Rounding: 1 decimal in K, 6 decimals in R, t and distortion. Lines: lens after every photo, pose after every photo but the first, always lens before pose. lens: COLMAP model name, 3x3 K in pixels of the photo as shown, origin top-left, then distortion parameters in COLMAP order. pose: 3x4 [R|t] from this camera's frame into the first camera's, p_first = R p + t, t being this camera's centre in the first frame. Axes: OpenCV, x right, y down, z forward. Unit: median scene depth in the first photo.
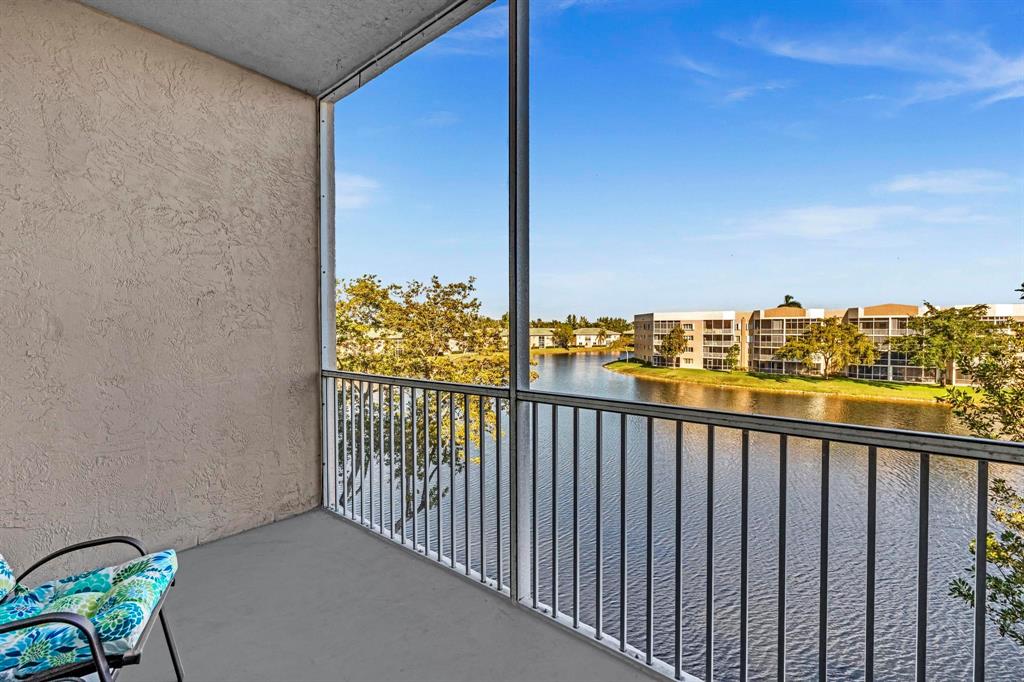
lens RADIAL K [[478.3, 0, 508.6], [0, 478.3, 341.0], [0, 0, 1]] dist [-0.014215, 0.003325]
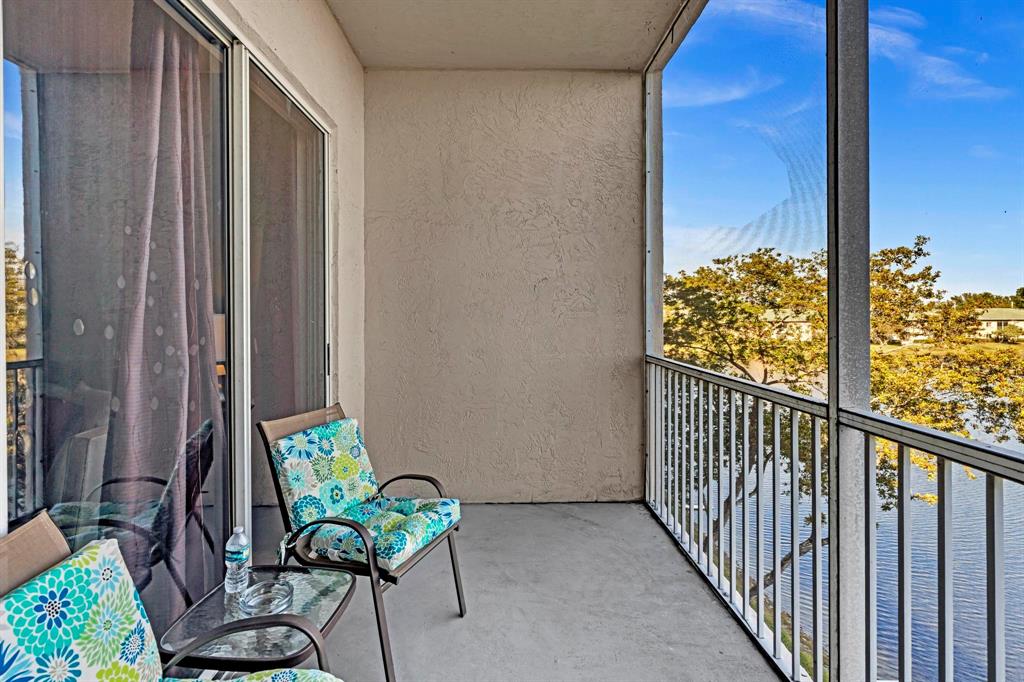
lens RADIAL K [[478.3, 0, 477.1], [0, 478.3, 311.5], [0, 0, 1]] dist [-0.014215, 0.003325]
pose [[0.645596, -0.000785, -0.763679, 0.120889], [-0.016338, 0.999756, -0.014840, -0.006032], [0.763505, 0.022057, 0.645426, 0.137410]]
